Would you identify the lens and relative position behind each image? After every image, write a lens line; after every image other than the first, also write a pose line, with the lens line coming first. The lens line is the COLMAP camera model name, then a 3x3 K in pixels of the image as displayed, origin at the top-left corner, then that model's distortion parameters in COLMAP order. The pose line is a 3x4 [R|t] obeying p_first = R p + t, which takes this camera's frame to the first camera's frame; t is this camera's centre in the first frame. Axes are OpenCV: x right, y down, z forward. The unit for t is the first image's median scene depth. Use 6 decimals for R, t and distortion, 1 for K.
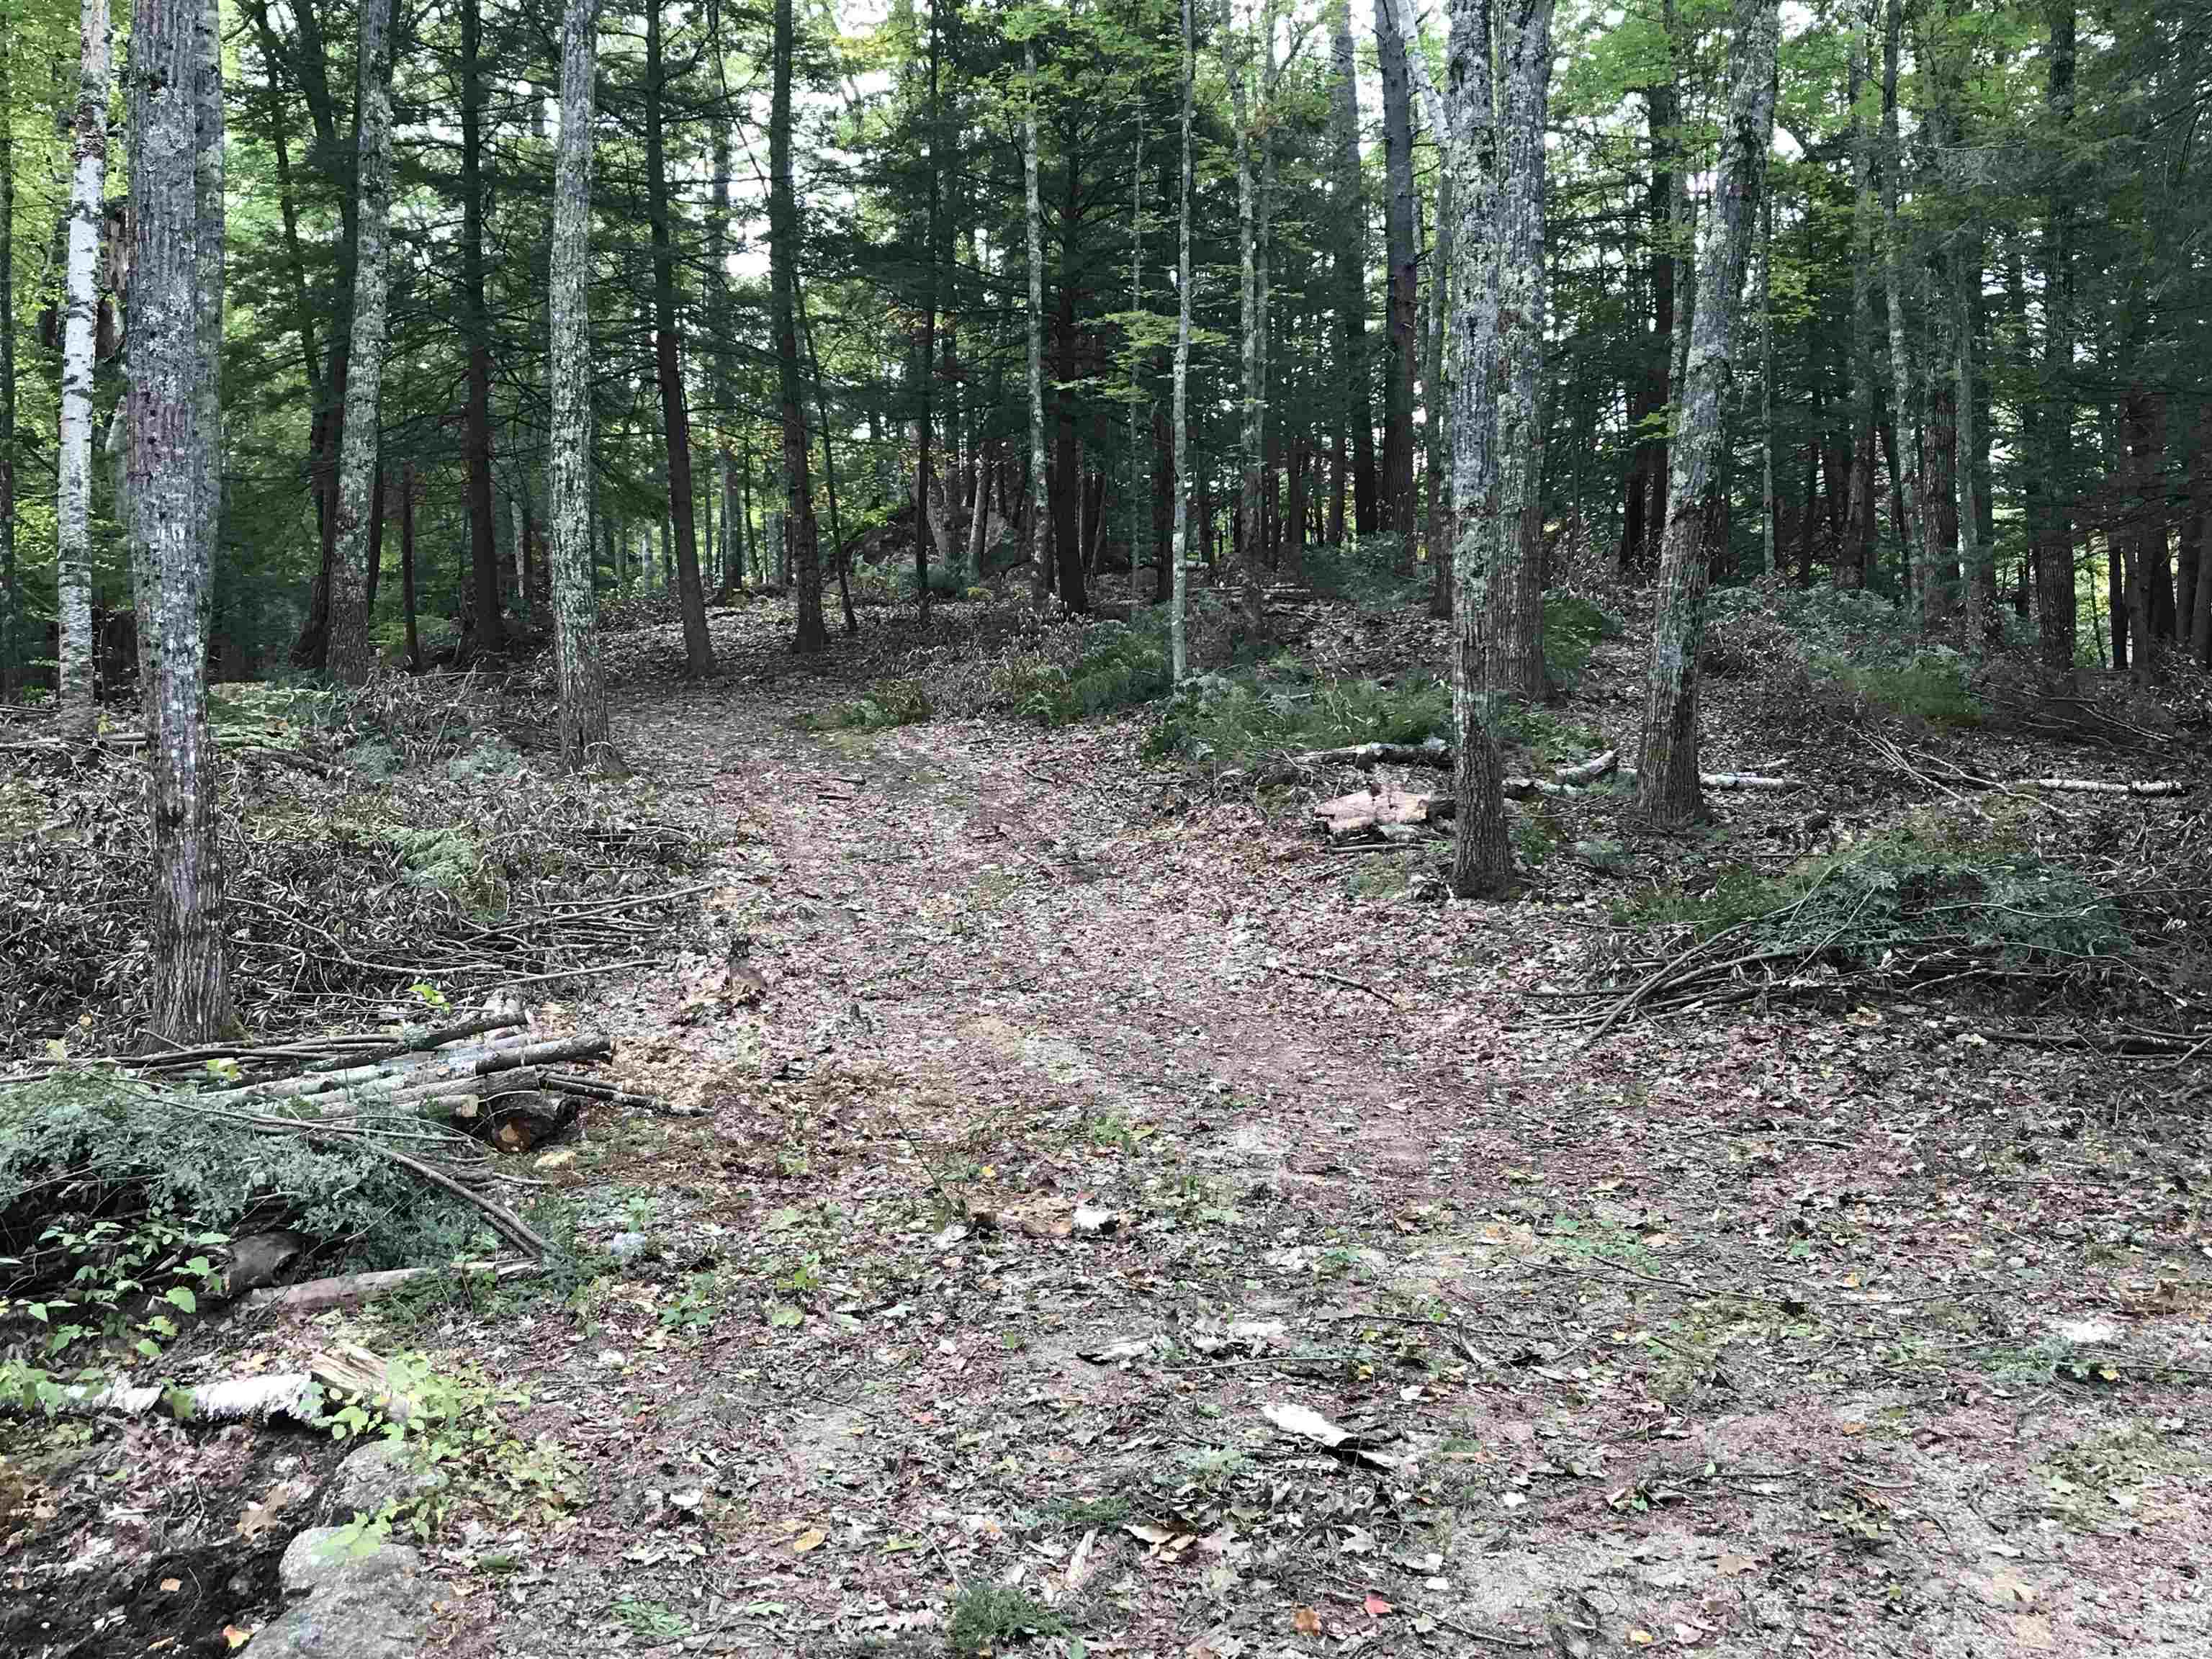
lens RADIAL K [[2172.7, 0, 1102.7], [0, 2172.7, 793.4], [0, 0, 1]] dist [0.145882, -0.493683]
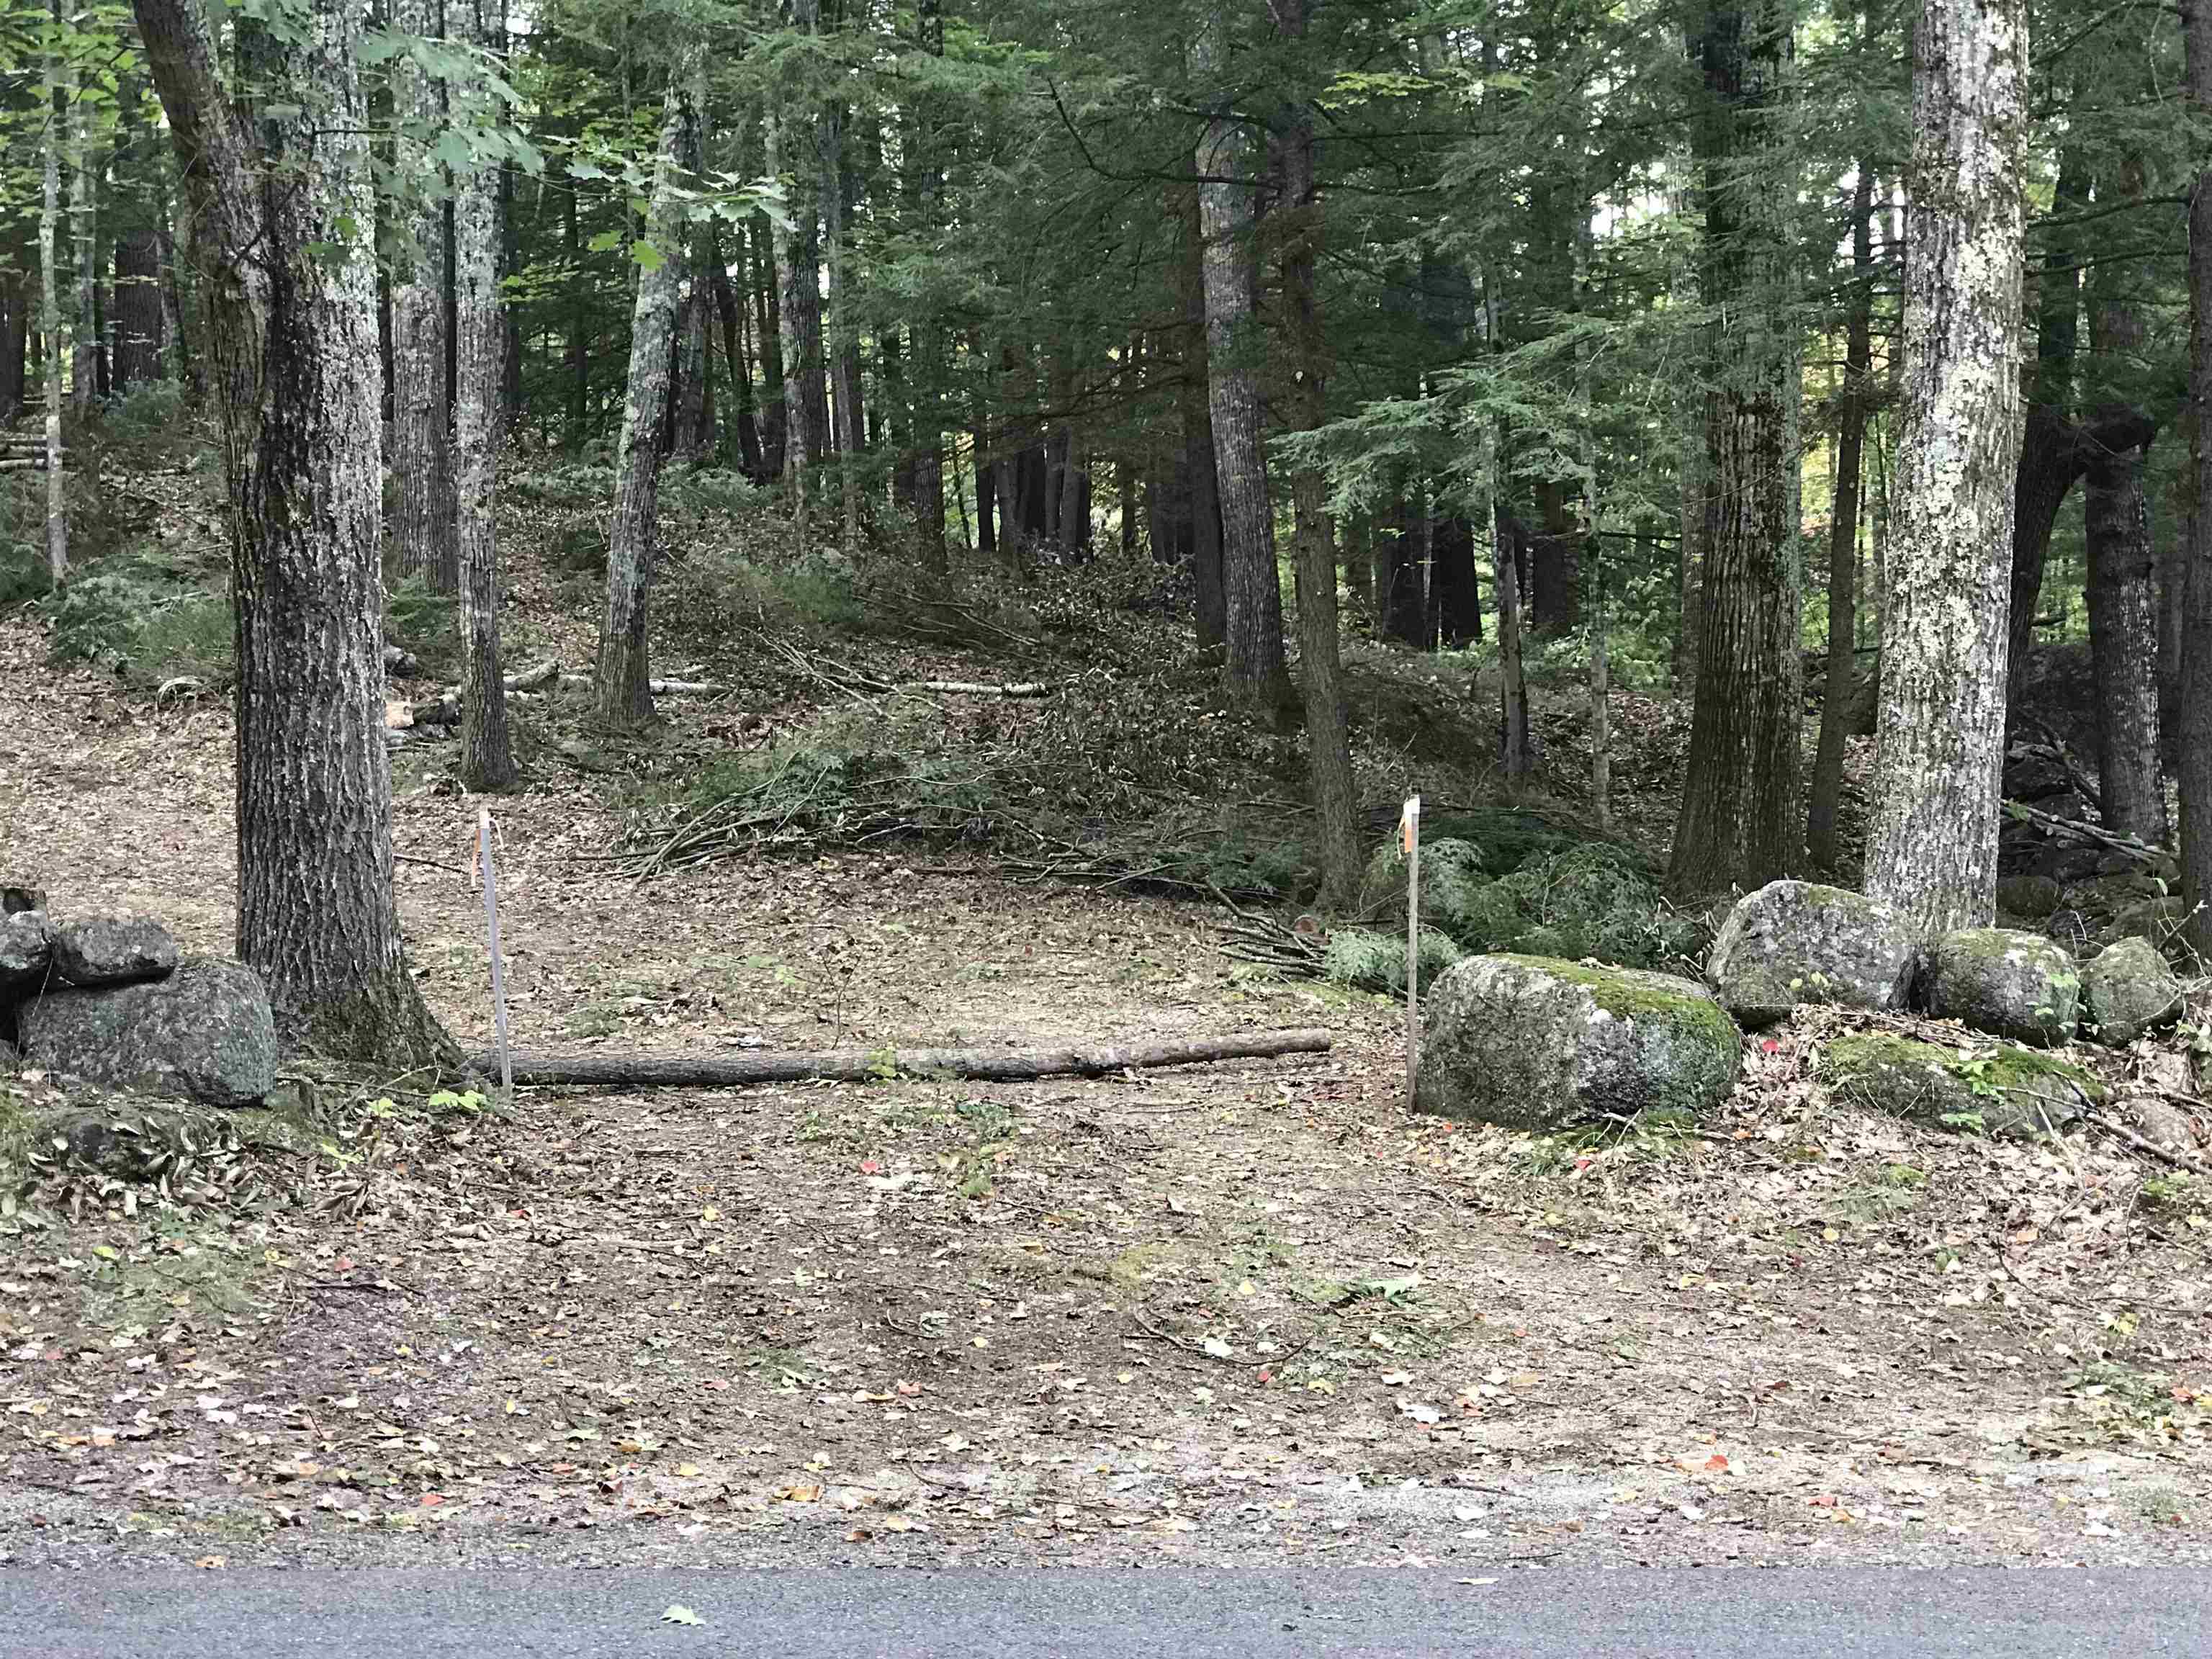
lens RADIAL K [[3673.9, 0, 1106.0], [0, 3673.9, 829.5], [0, 0, 1]] dist [-0.028224, 0.007602]
pose [[0.892122, -0.025685, 0.451065, -0.398821], [0.010533, 0.999294, 0.036071, 0.002261], [-0.451672, -0.027429, 0.891762, -0.838063]]
